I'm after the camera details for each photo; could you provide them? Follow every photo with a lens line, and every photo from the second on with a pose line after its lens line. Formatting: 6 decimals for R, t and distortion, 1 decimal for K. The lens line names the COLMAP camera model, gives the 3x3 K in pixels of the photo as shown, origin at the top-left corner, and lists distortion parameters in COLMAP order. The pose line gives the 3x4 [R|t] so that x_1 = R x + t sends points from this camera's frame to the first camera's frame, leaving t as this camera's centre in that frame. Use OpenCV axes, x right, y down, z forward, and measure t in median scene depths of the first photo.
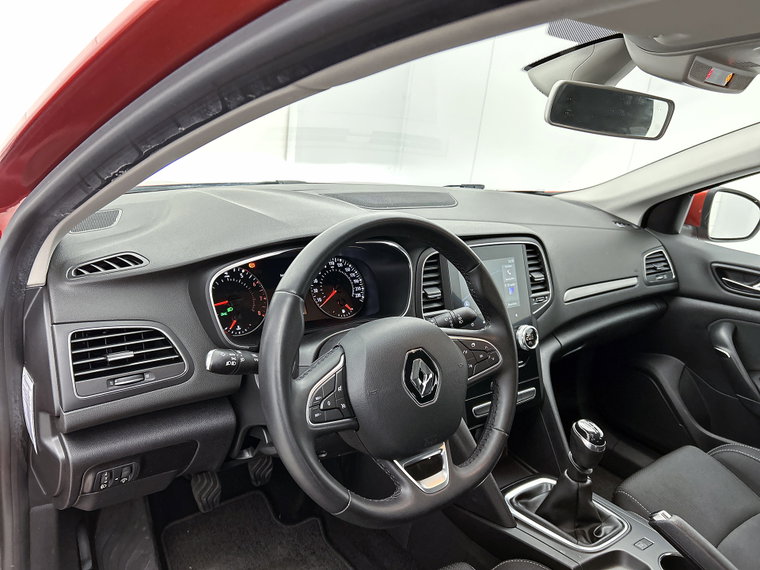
lens RADIAL K [[582.9, 0, 380.5], [0, 582.9, 291.2], [0, 0, 1]] dist [0.048825, -0.028447]
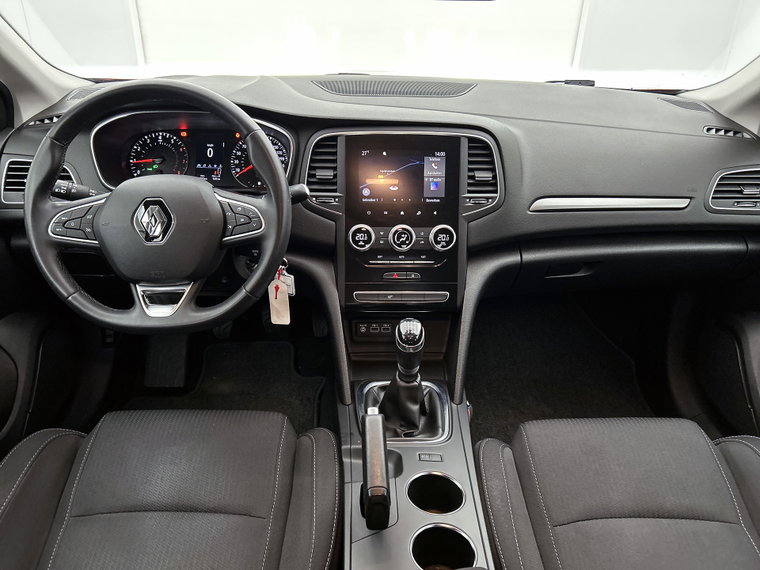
lens RADIAL K [[582.9, 0, 383.1], [0, 582.9, 287.0], [0, 0, 1]] dist [0.048825, -0.028447]
pose [[0.813838, 0.189856, -0.549202, 0.773729], [-0.121799, 0.979859, 0.158243, 0.022073], [0.568184, -0.061892, 0.820571, 0.186617]]
